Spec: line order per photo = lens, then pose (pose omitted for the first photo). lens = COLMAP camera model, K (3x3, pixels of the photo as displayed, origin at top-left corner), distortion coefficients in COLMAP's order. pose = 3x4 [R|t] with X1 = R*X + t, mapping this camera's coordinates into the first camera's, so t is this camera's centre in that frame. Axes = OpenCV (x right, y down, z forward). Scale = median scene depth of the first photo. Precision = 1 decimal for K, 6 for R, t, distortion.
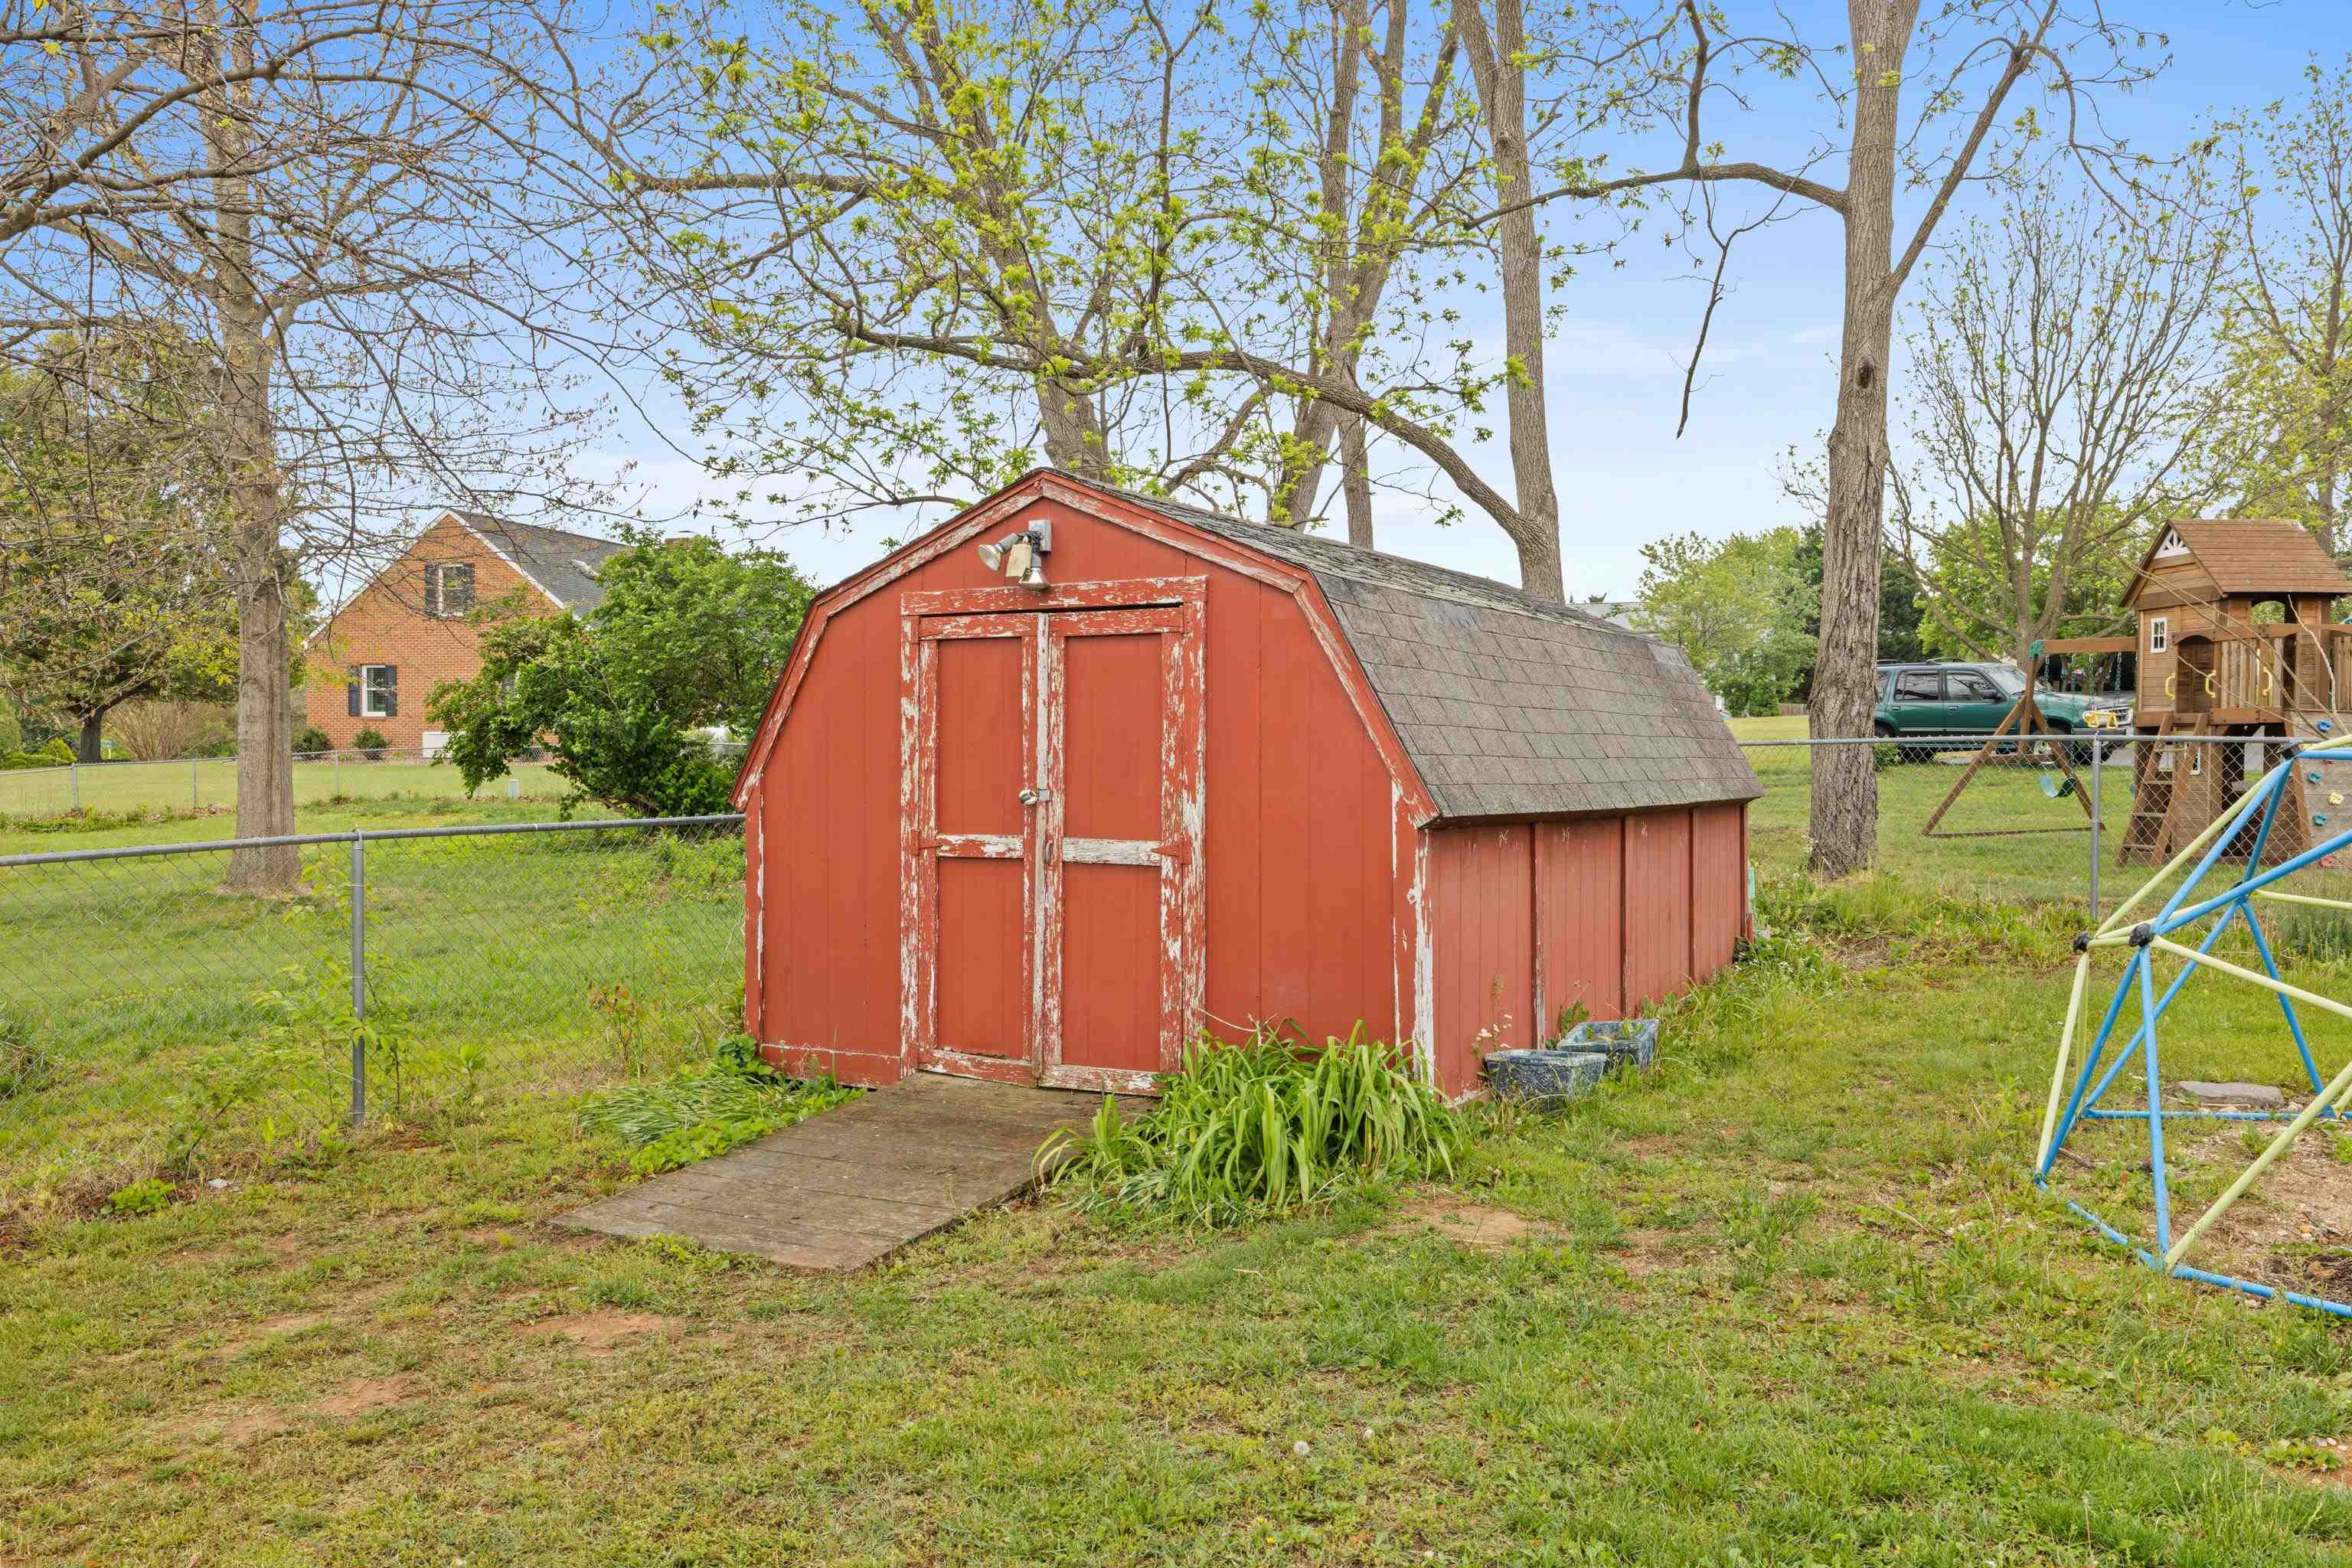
lens RADIAL K [[1791.4, 0, 1174.0], [0, 1791.4, 794.7], [0, 0, 1]] dist [0.011152, -0.002824]
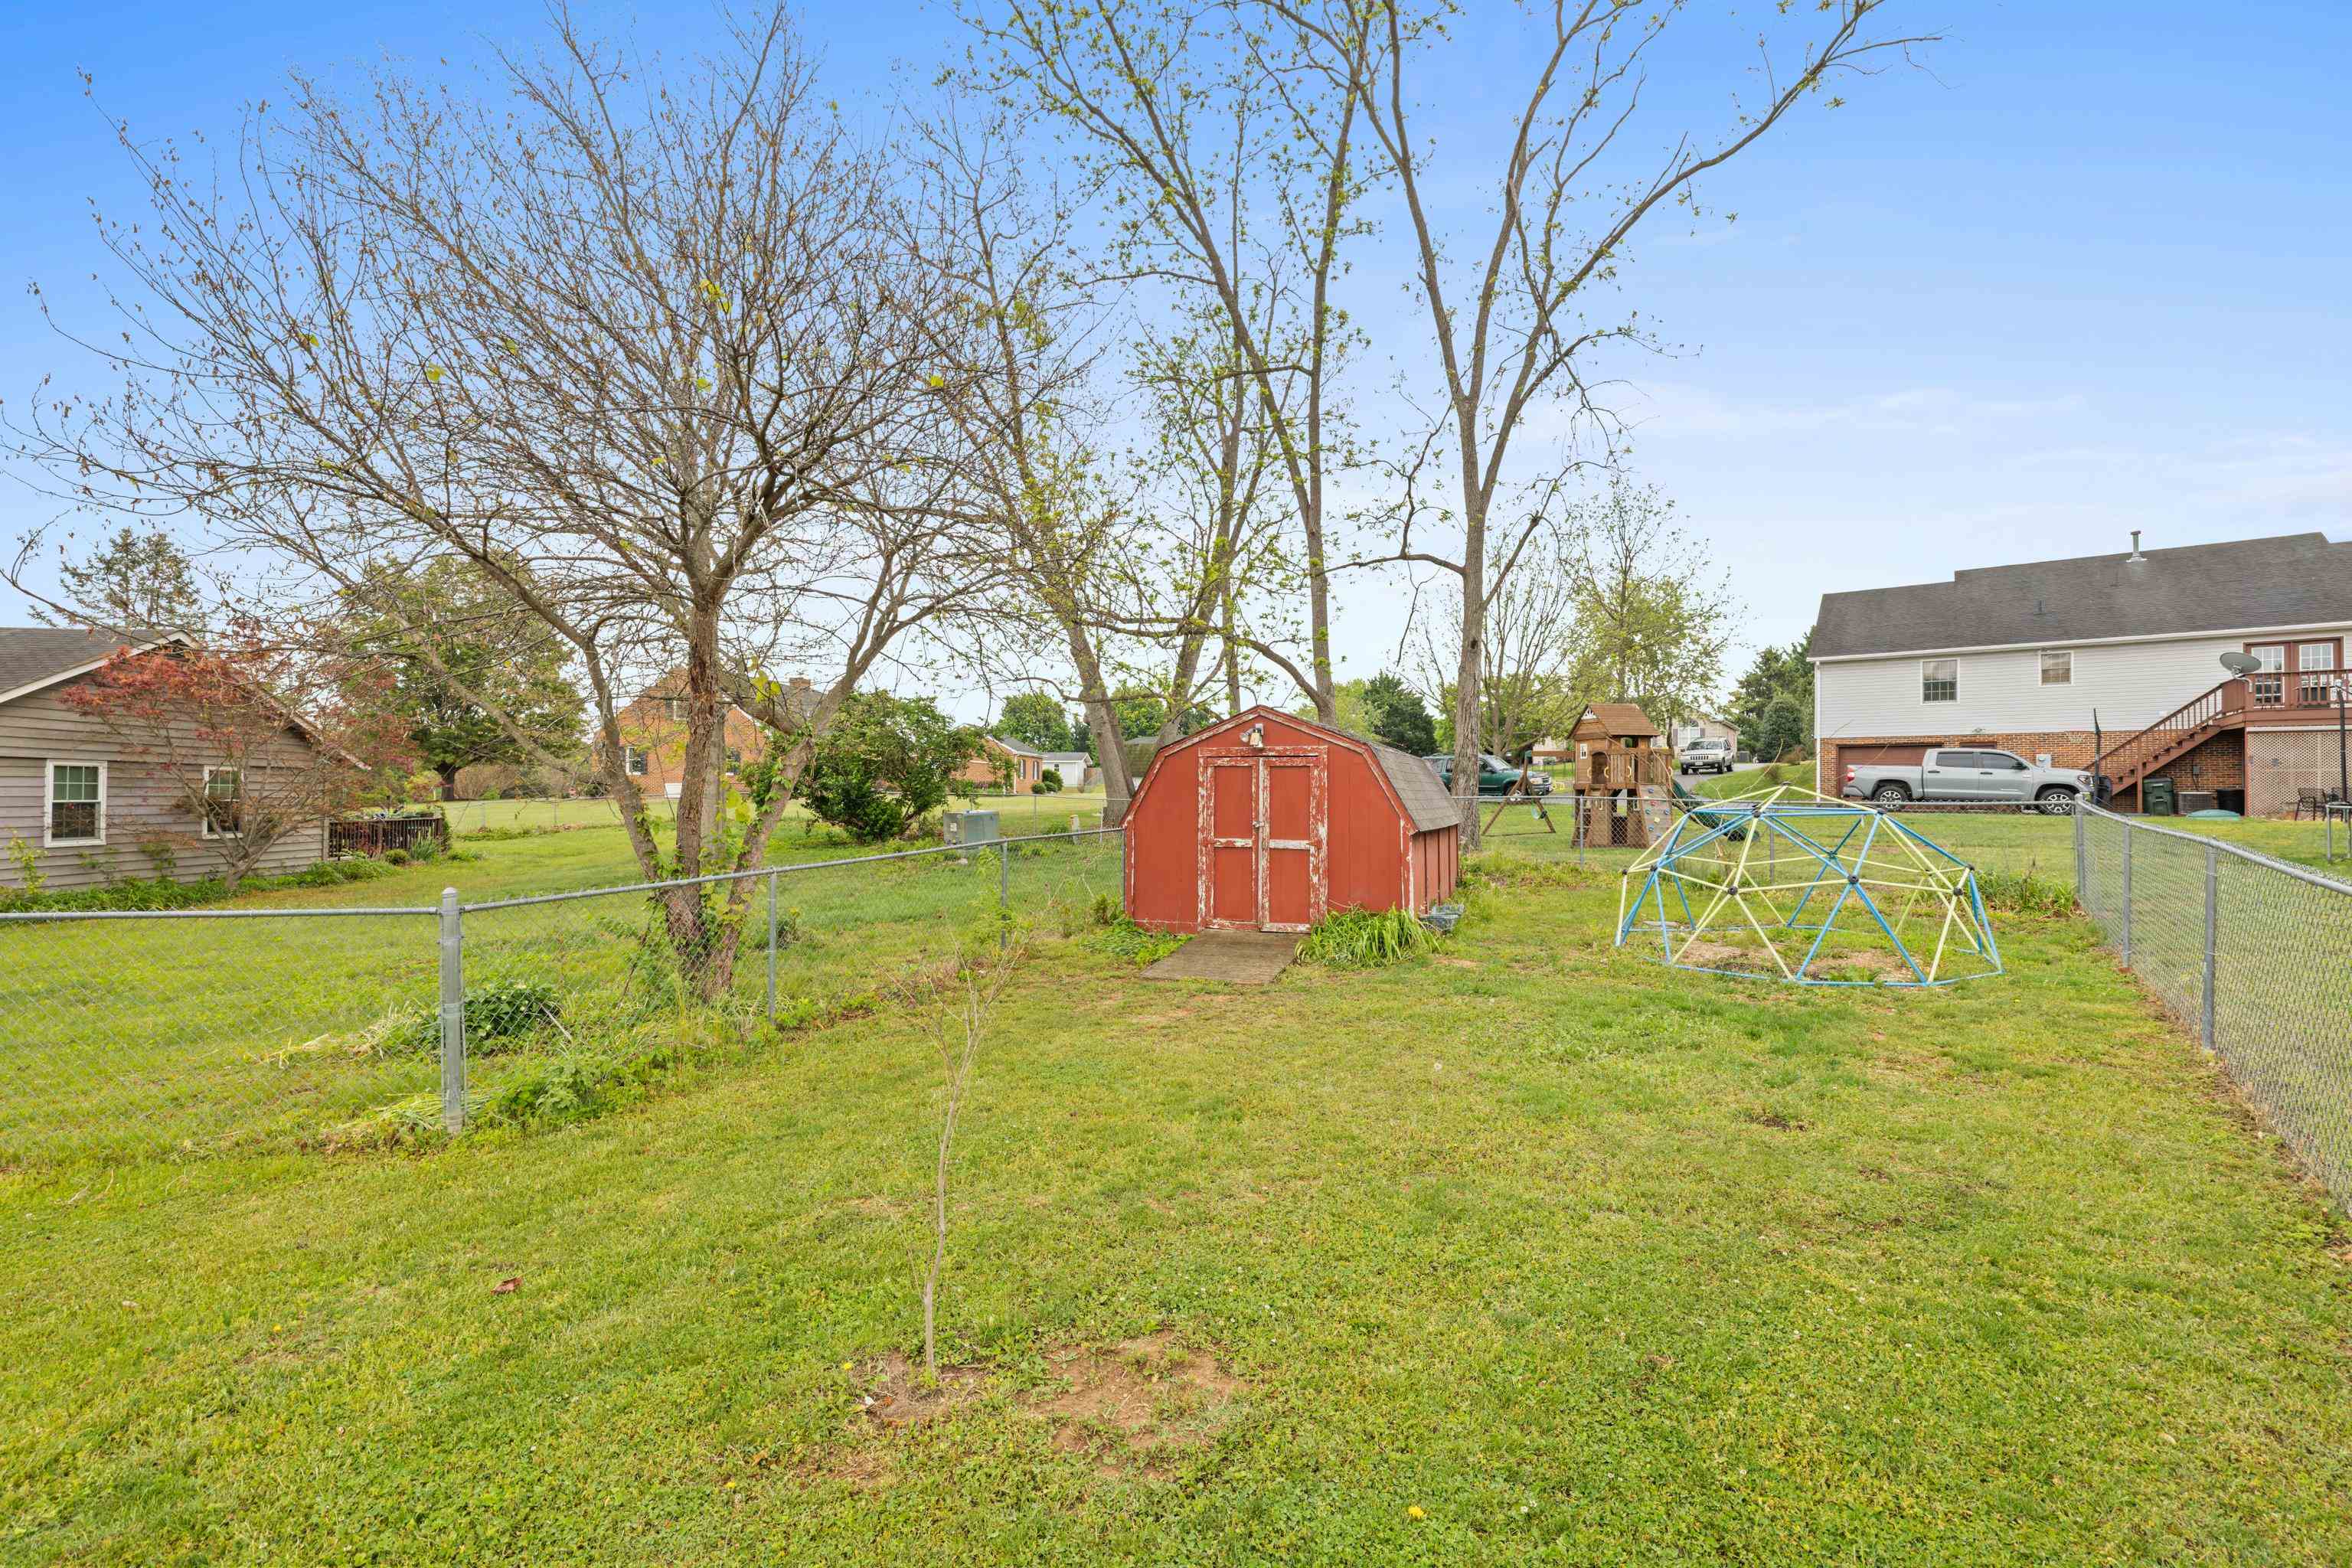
lens RADIAL K [[993.0, 0, 1176.8], [0, 993.0, 770.7], [0, 0, 1]] dist [0.001419, 0.001353]
pose [[0.986943, 0.004896, 0.160998, -0.422077], [0.002251, 0.999021, -0.044181, -0.013559], [-0.161057, 0.043967, 0.985965, -0.453325]]
